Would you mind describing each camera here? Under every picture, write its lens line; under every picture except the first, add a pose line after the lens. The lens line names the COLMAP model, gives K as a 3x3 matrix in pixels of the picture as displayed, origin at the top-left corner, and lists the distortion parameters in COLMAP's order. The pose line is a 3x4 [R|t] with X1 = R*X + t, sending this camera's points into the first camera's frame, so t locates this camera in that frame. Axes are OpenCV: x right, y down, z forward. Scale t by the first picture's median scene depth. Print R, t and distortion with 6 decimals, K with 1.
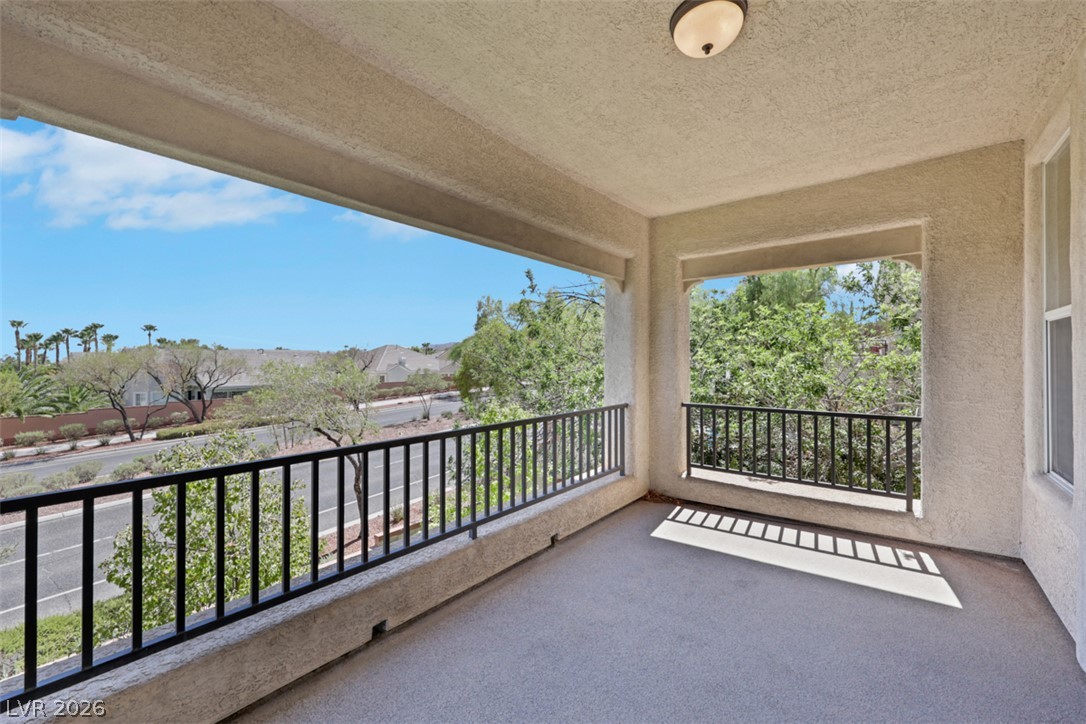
lens RADIAL K [[439.7, 0, 543.0], [0, 439.7, 362.0], [0, 0, 1]] dist [-0.000154, -0.000002]
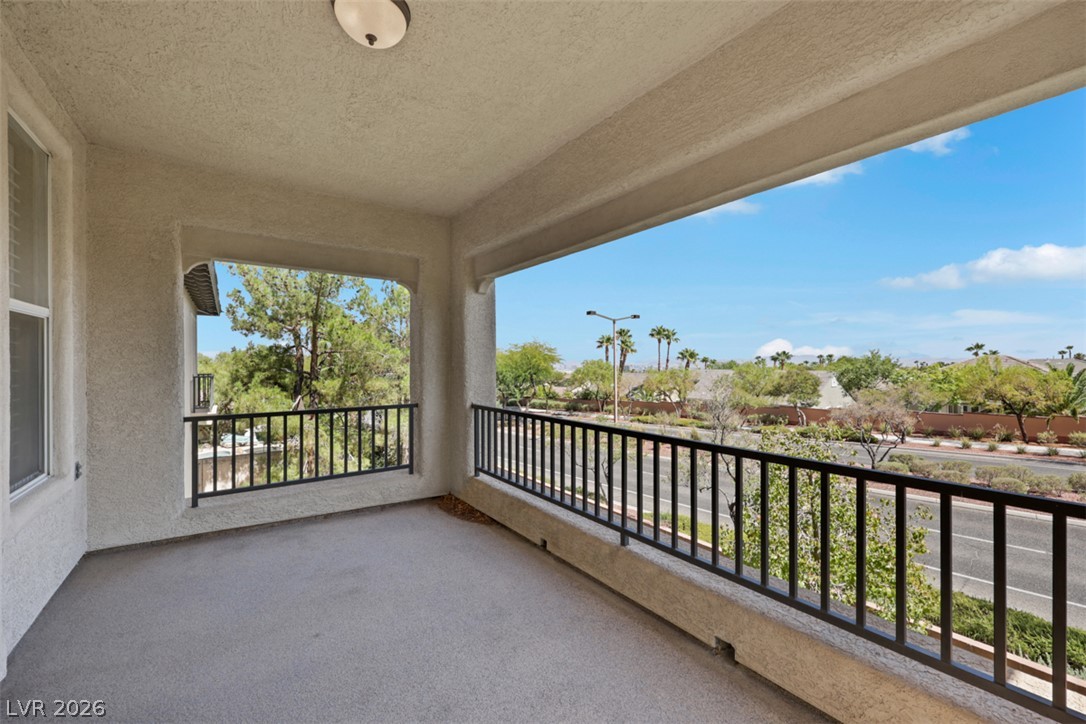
lens RADIAL K [[443.4, 0, 544.8], [0, 443.4, 364.6], [0, 0, 1]] dist [-0.000461, -0.000187]
pose [[-0.273380, 0.004580, -0.961895, 0.811765], [0.002961, 0.999988, 0.003919, 0.003168], [0.961901, -0.001777, -0.273390, 1.092393]]
